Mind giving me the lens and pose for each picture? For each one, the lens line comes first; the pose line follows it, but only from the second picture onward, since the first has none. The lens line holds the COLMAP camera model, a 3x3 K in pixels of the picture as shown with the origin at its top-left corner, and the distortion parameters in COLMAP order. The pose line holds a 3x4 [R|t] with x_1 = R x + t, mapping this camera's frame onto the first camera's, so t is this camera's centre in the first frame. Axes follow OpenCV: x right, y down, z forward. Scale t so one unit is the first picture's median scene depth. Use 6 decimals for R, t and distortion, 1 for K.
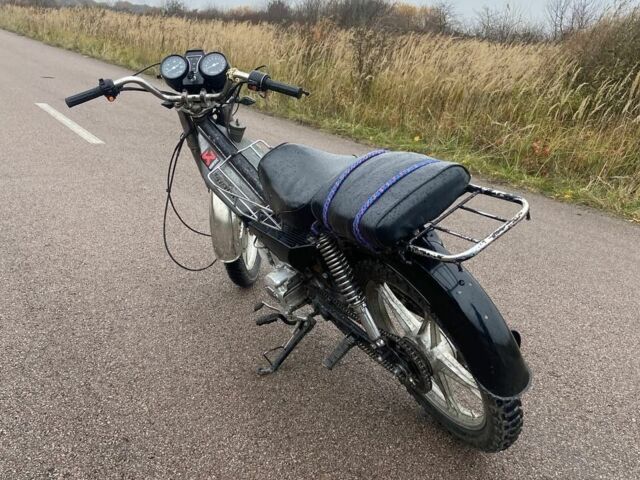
lens RADIAL K [[671.0, 0, 320.0], [0, 671.0, 240.0], [0, 0, 1]] dist [0.018884, -0.013650]
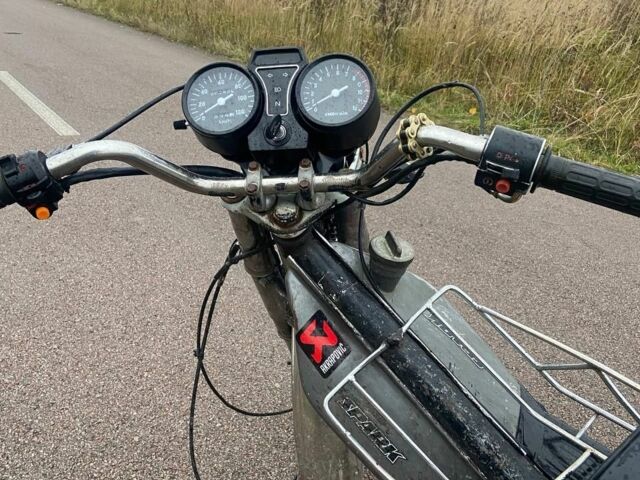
lens RADIAL K [[654.8, 0, 309.9], [0, 654.8, 240.4], [0, 0, 1]] dist [0.037572, -0.003596]
pose [[0.999859, -0.016057, 0.005009, -0.172033], [0.015561, 0.996092, 0.086935, -0.210548], [-0.006385, -0.086845, 0.996201, 0.641562]]
